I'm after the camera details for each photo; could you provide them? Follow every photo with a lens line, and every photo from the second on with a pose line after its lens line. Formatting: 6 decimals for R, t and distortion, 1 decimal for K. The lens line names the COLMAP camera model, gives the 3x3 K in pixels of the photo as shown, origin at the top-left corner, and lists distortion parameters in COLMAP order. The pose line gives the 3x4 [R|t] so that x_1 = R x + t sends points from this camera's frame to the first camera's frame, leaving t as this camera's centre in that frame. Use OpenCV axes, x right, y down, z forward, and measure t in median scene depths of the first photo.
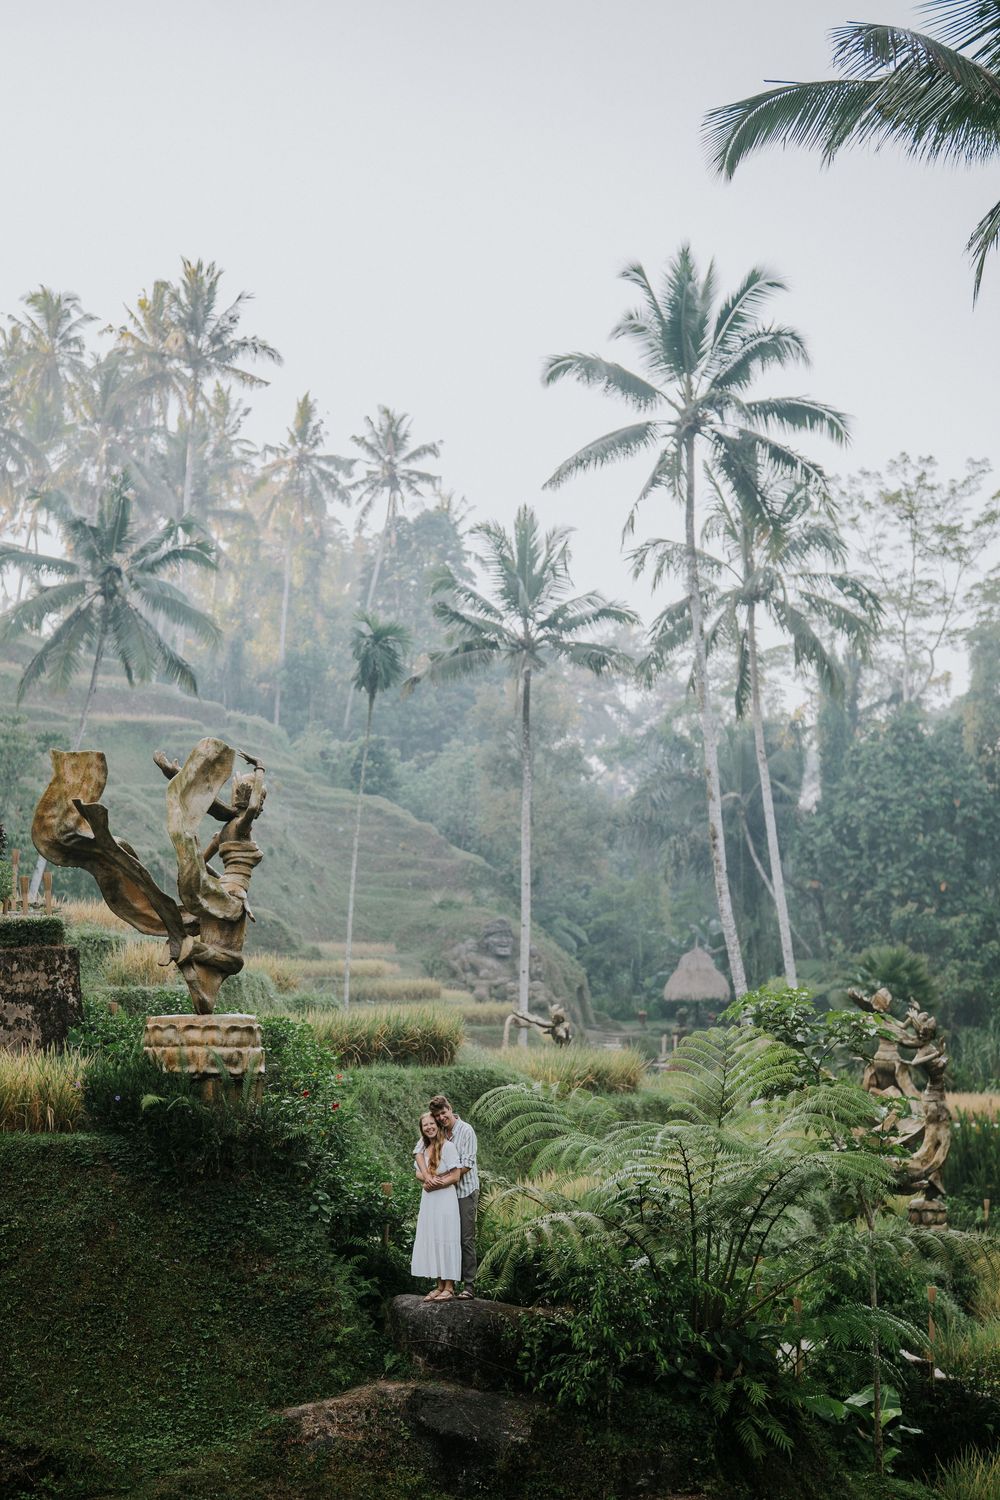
lens RADIAL K [[2288.7, 0, 459.0], [0, 2288.7, 846.9], [0, 0, 1]] dist [-0.120314, 0.732688]
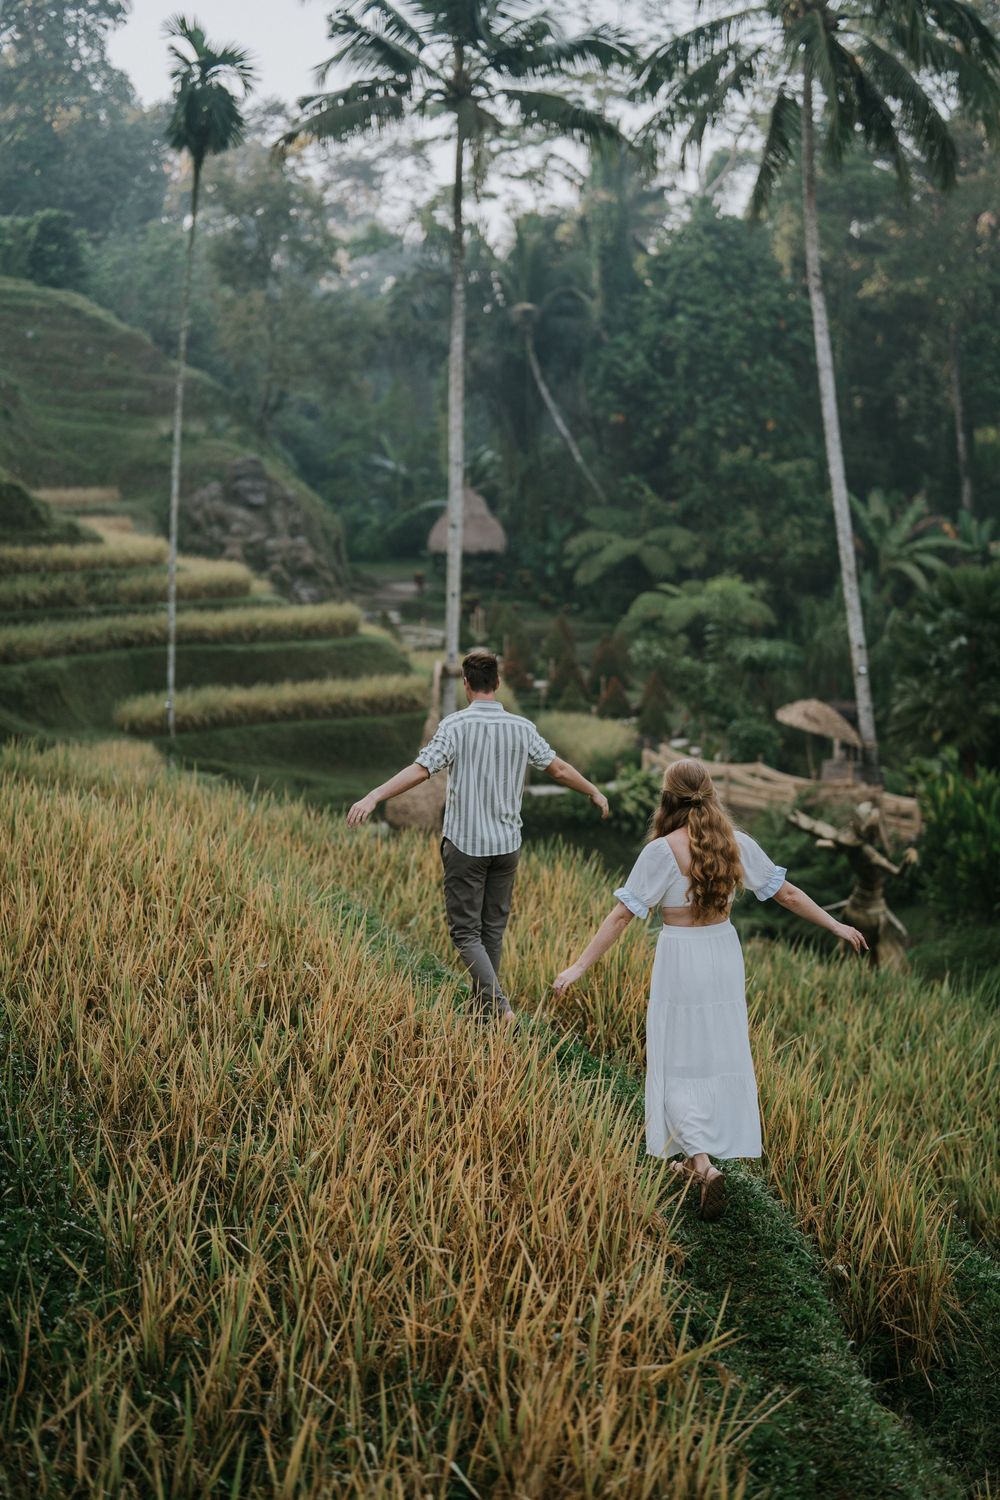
lens RADIAL K [[2064.8, 0, 494.6], [0, 2064.8, 770.2], [0, 0, 1]] dist [-0.154060, 0.986773]
pose [[0.971435, -0.023000, 0.236190, -0.059562], [-0.028302, 0.976959, 0.211542, -0.013481], [-0.235613, -0.212184, 0.948401, 0.232162]]
